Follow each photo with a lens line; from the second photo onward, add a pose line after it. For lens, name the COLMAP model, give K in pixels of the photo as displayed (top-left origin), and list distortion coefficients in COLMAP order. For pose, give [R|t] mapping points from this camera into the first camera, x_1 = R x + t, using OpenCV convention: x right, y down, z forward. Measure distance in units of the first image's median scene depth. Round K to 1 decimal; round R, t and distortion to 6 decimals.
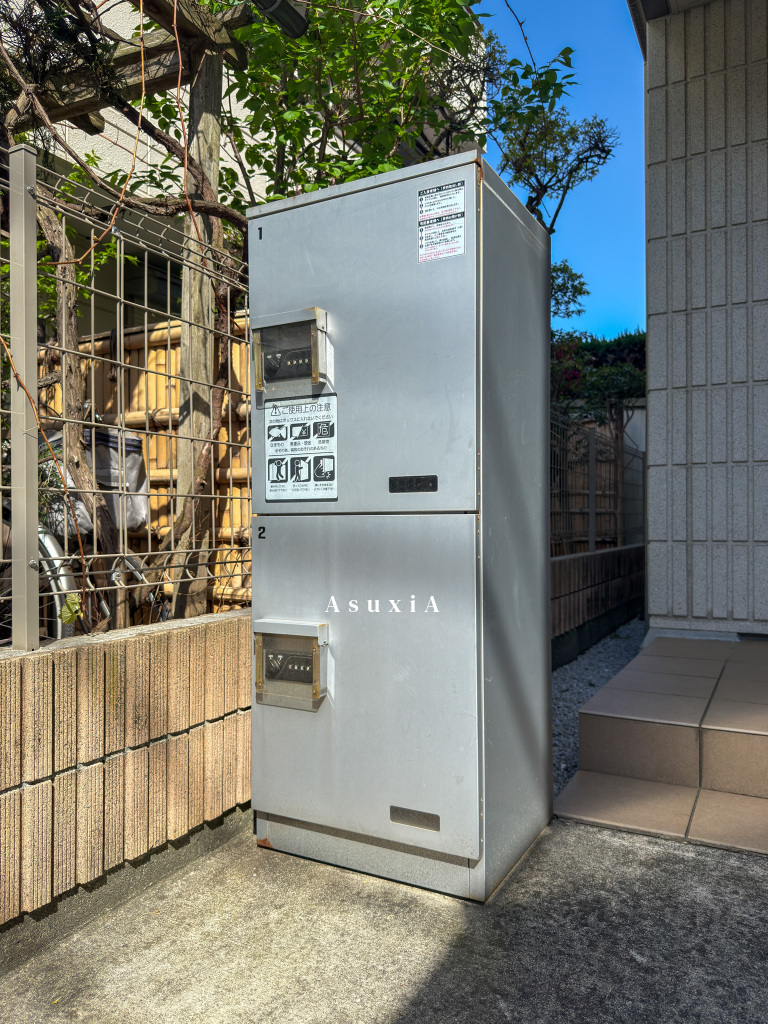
lens RADIAL K [[729.4, 0, 391.4], [0, 729.4, 518.0], [0, 0, 1]] dist [0.039467, -0.036335]
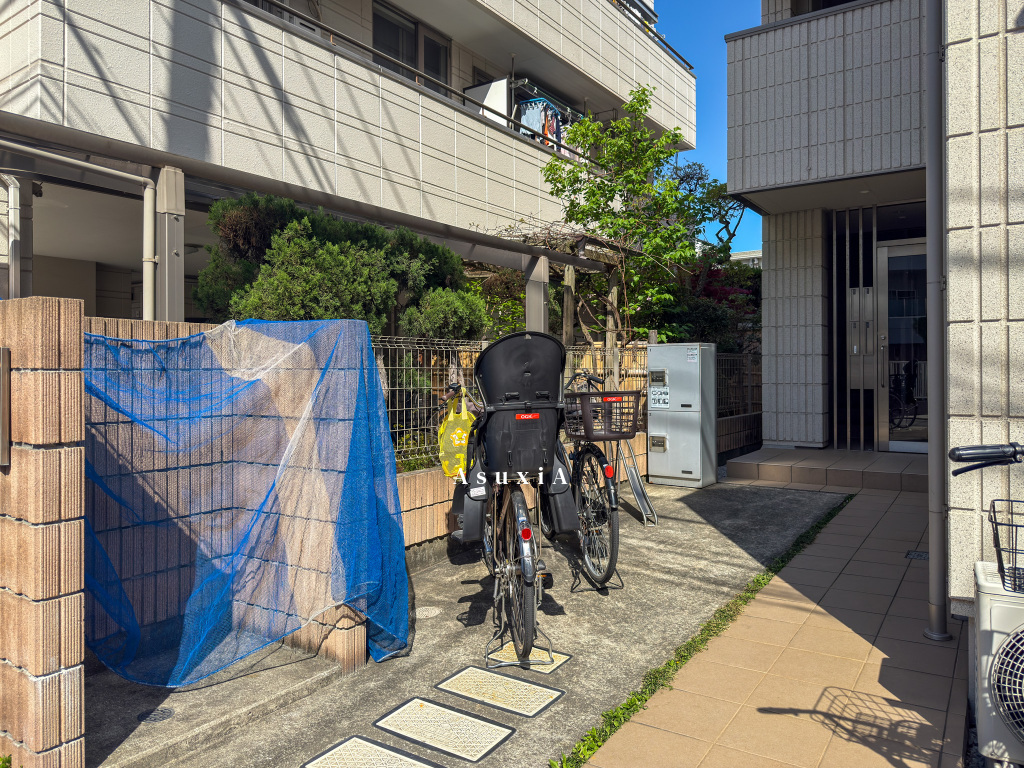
lens RADIAL K [[729.4, 0, 518.8], [0, 729.4, 374.1], [0, 0, 1]] dist [0.039467, -0.036335]
pose [[0.994586, -0.000327, -0.103912, -0.260369], [0.001620, 0.999922, 0.012356, -0.145294], [0.103900, -0.012457, 0.994510, -1.794218]]
